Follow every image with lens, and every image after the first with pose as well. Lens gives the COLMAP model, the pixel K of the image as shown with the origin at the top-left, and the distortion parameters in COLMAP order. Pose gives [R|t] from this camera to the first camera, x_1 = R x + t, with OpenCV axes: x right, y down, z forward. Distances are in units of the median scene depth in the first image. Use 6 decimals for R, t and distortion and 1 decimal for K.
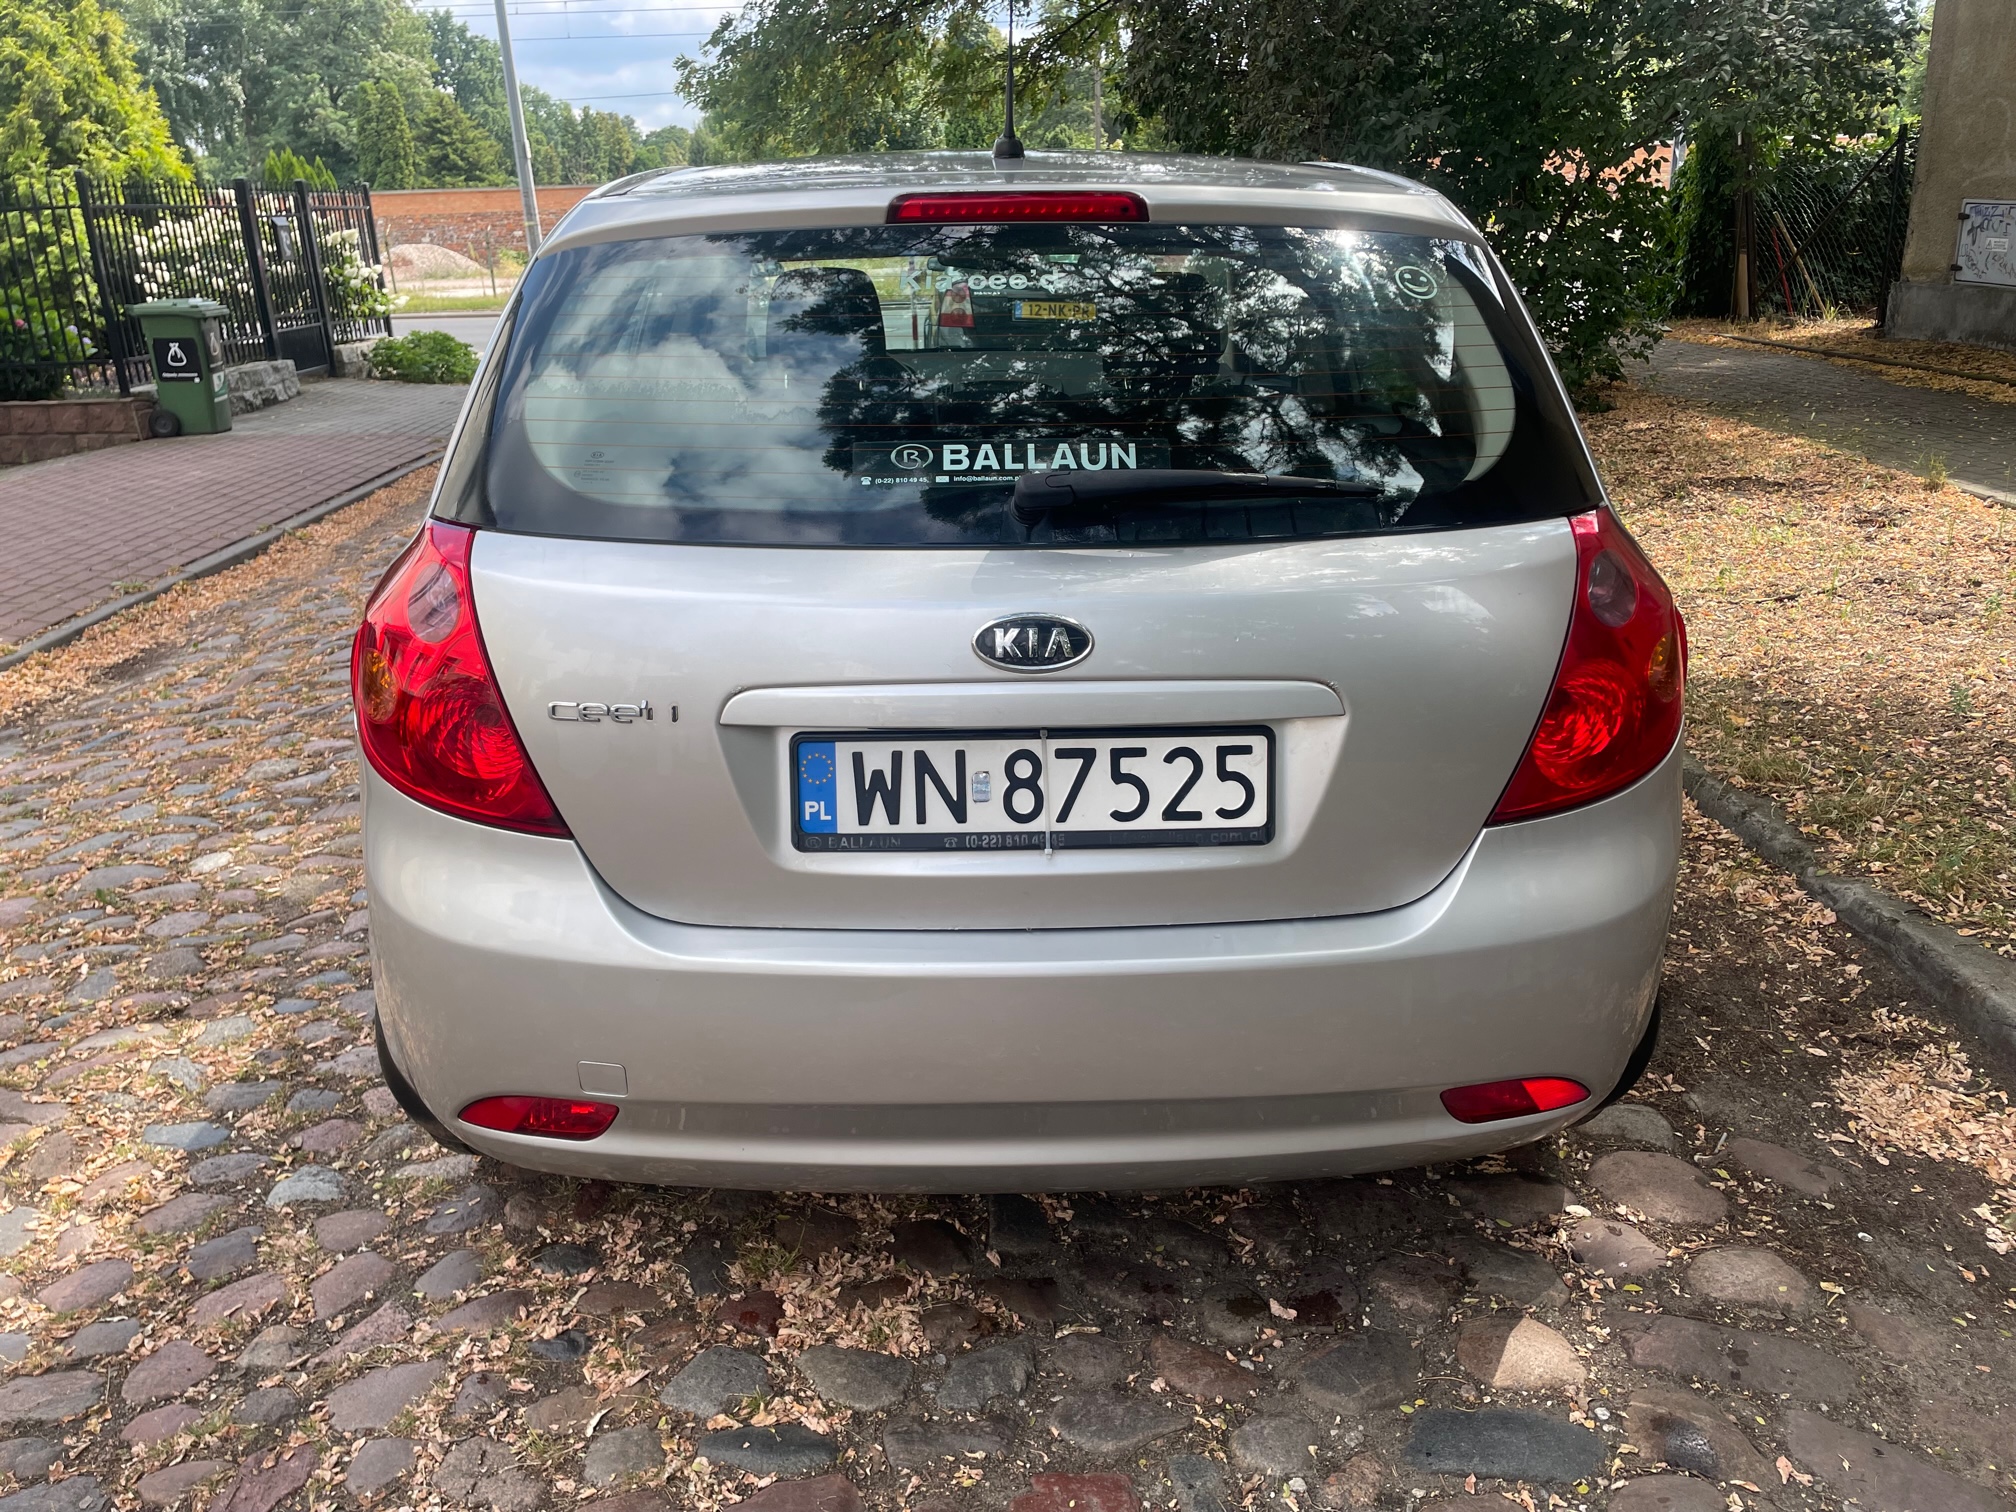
lens RADIAL K [[1542.2, 0, 993.7], [0, 1542.2, 757.7], [0, 0, 1]] dist [0.076405, -0.088274]
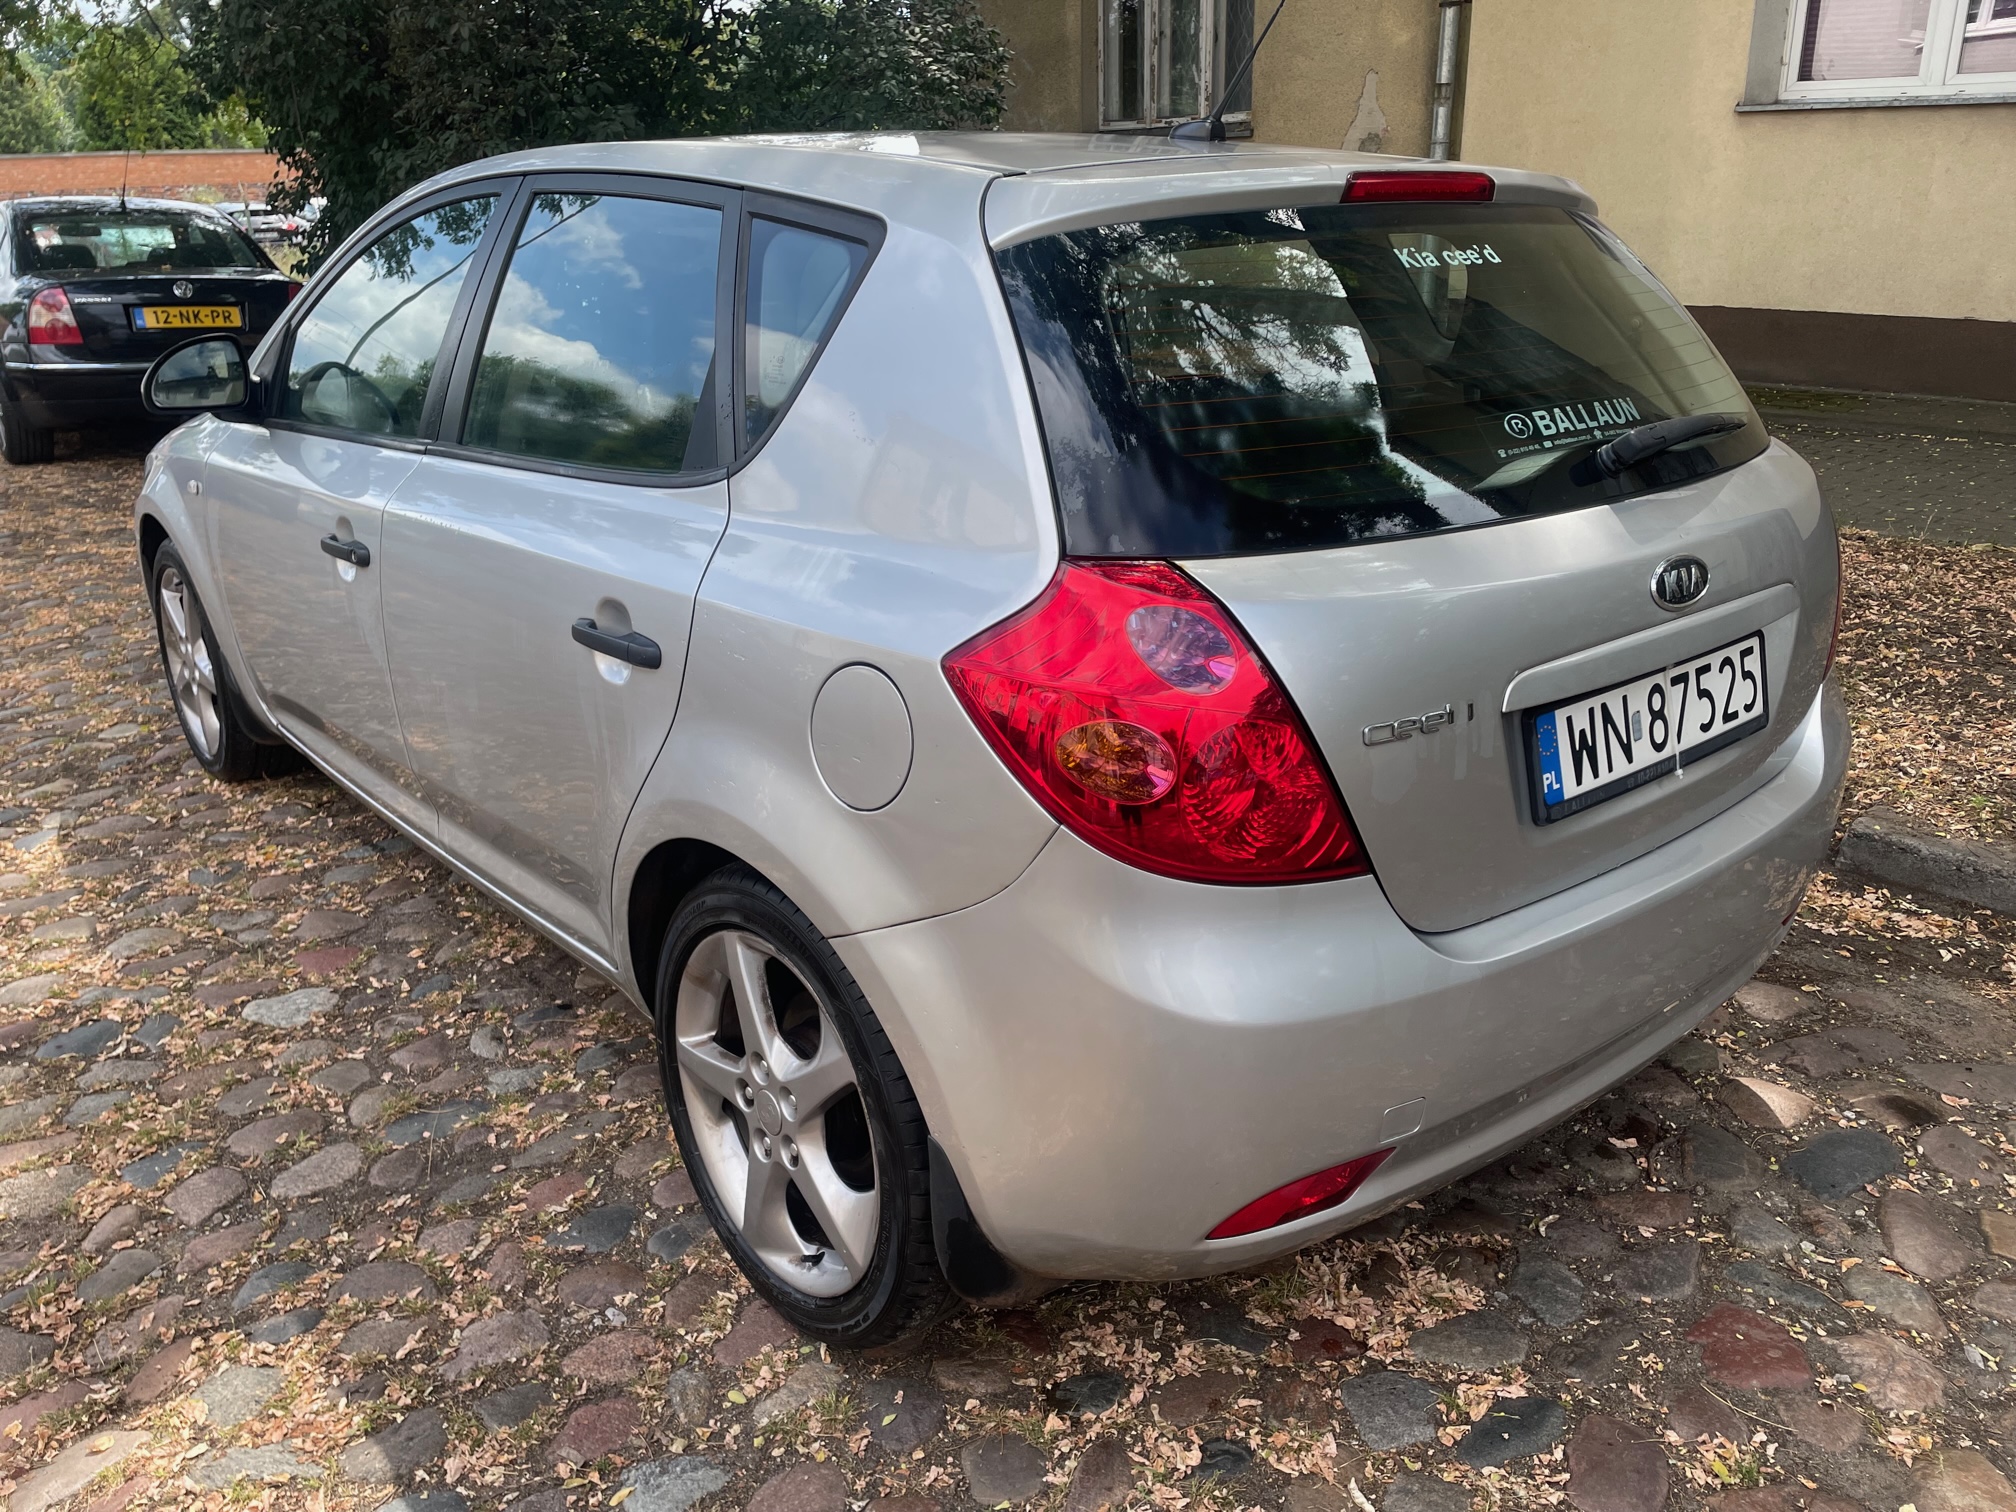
lens RADIAL K [[1542.2, 0, 991.8], [0, 1542.2, 761.6], [0, 0, 1]] dist [0.076405, -0.088274]
pose [[0.774872, -0.209390, 0.596431, -0.996260], [0.208060, 0.975452, 0.072145, -0.126910], [-0.596896, 0.068190, 0.799415, 0.407484]]
